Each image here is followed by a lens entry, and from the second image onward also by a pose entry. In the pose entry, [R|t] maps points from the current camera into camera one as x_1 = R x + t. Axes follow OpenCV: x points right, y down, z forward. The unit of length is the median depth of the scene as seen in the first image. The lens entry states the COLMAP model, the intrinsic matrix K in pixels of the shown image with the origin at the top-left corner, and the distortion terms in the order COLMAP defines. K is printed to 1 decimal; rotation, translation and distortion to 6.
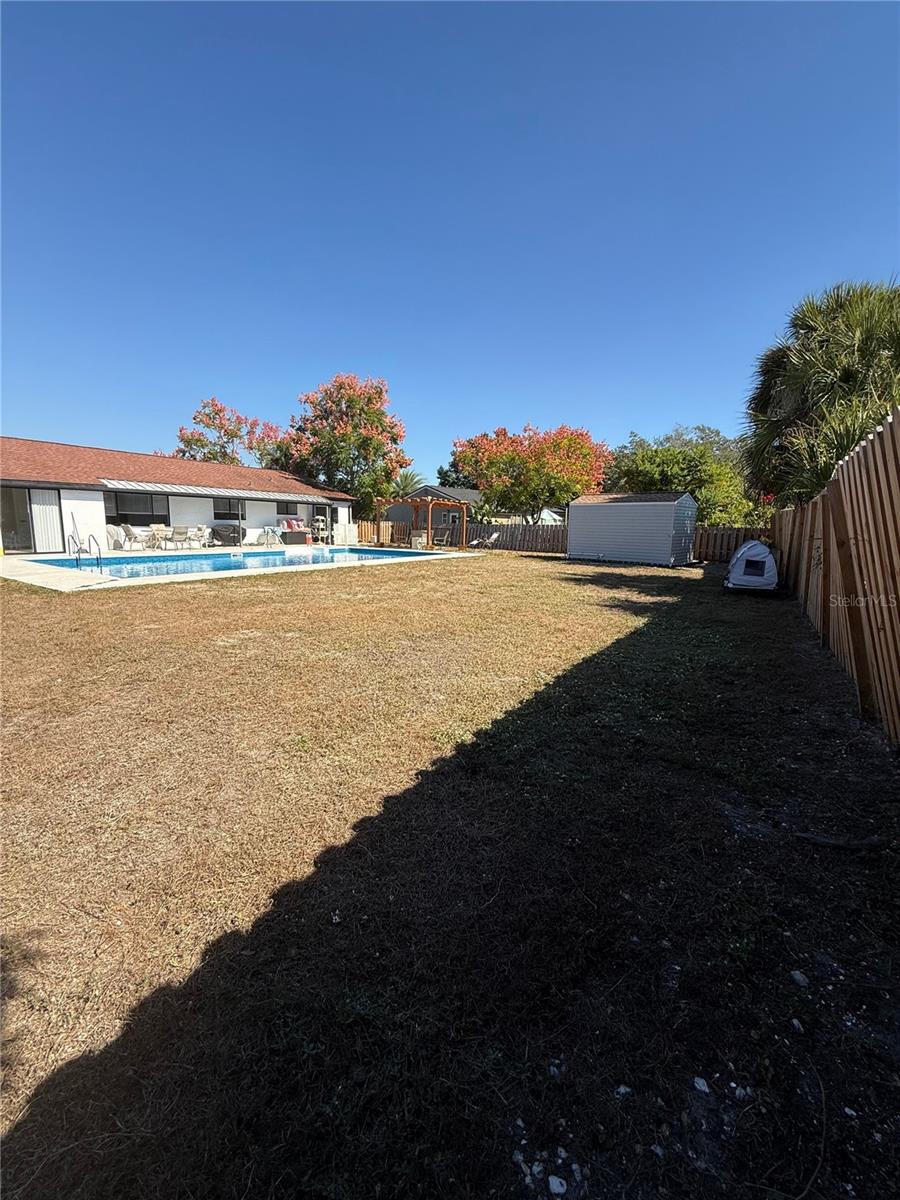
lens RADIAL K [[477.5, 0, 450.0], [0, 477.5, 600.0], [0, 0, 1]] dist [-0.000748, 0.000165]
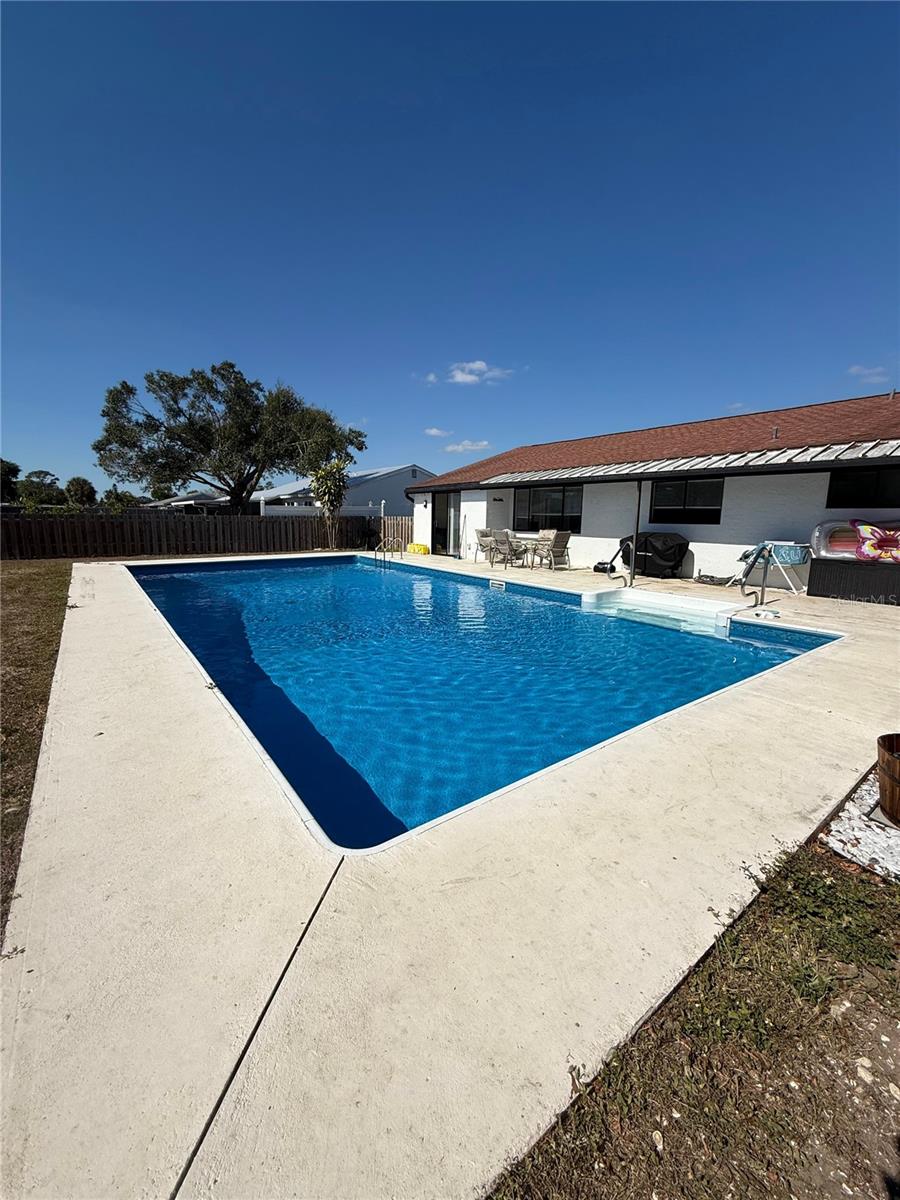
lens RADIAL K [[477.5, 0, 450.0], [0, 477.5, 600.0], [0, 0, 1]] dist [-0.000748, 0.000165]
pose [[-0.323341, 0.174673, -0.930022, 0.194080], [-0.137673, 0.963675, 0.228858, -0.507224], [0.936214, 0.202038, -0.287548, 2.766105]]
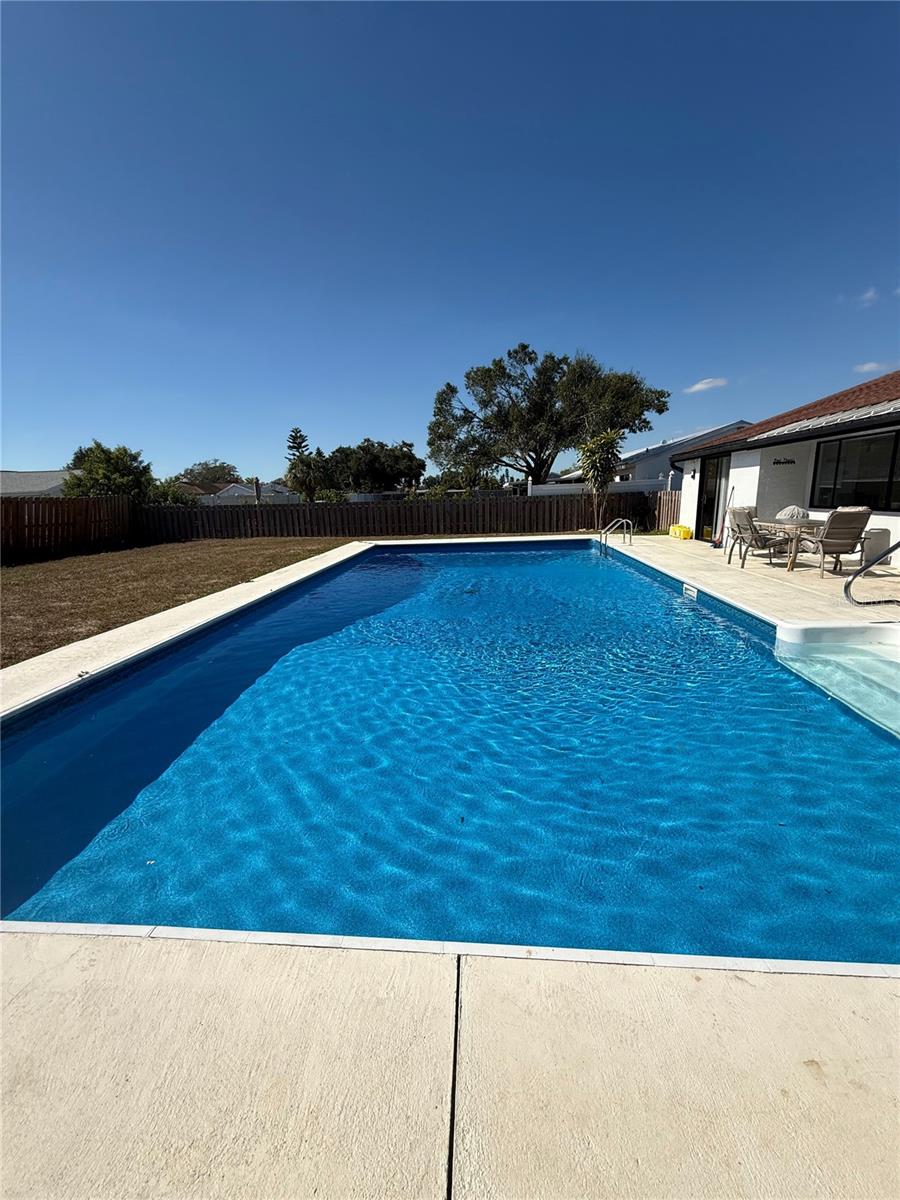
lens RADIAL K [[477.5, 0, 450.0], [0, 477.5, 600.0], [0, 0, 1]] dist [-0.000748, 0.000165]
pose [[-0.865703, 0.149978, -0.477562, -0.265350], [-0.023084, 0.941081, 0.337392, -0.545795], [0.500026, 0.303106, -0.811234, 3.021890]]
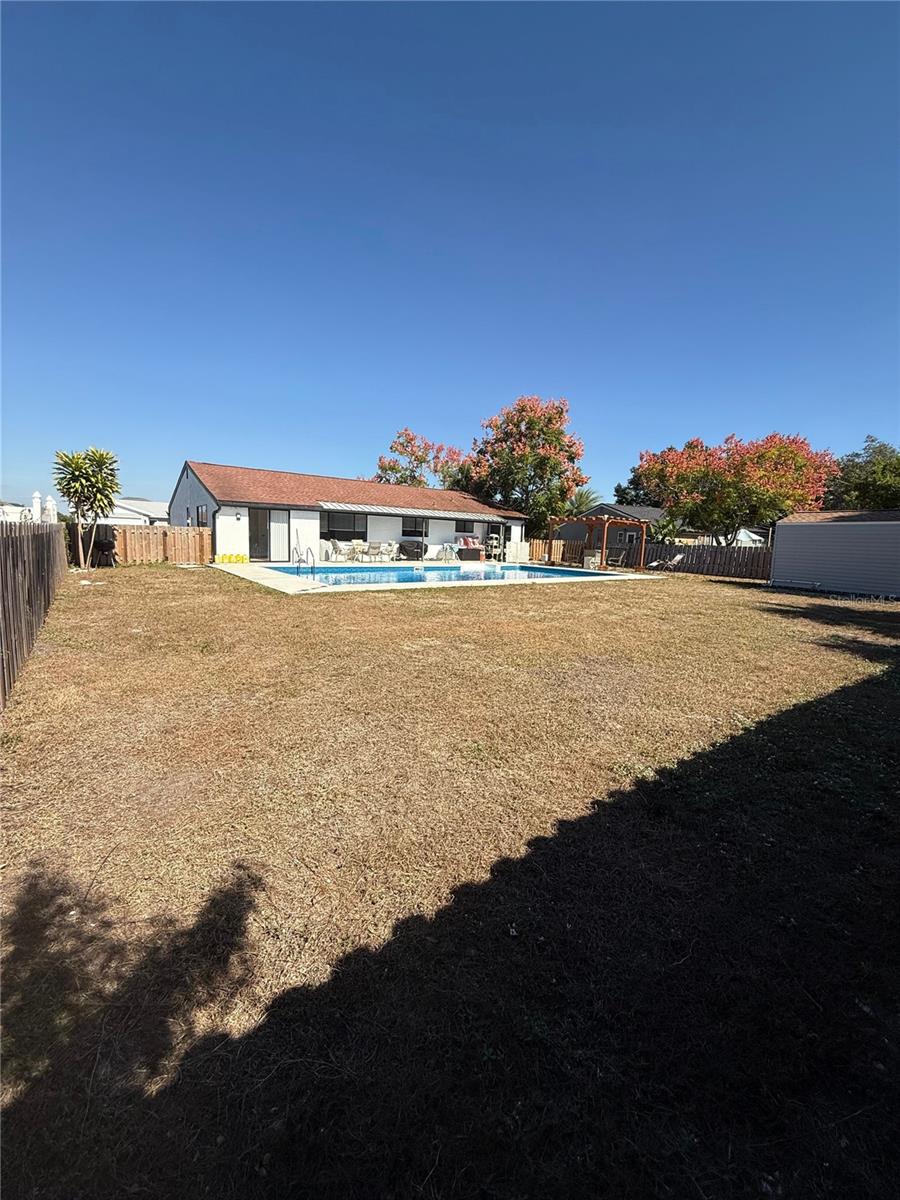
lens RADIAL K [[477.5, 0, 450.0], [0, 477.5, 600.0], [0, 0, 1]] dist [-0.000748, 0.000165]
pose [[0.939884, 0.056663, -0.336759, -0.016498], [-0.069294, 0.997268, -0.025598, 0.000974], [0.334388, 0.047395, 0.941243, -0.007172]]
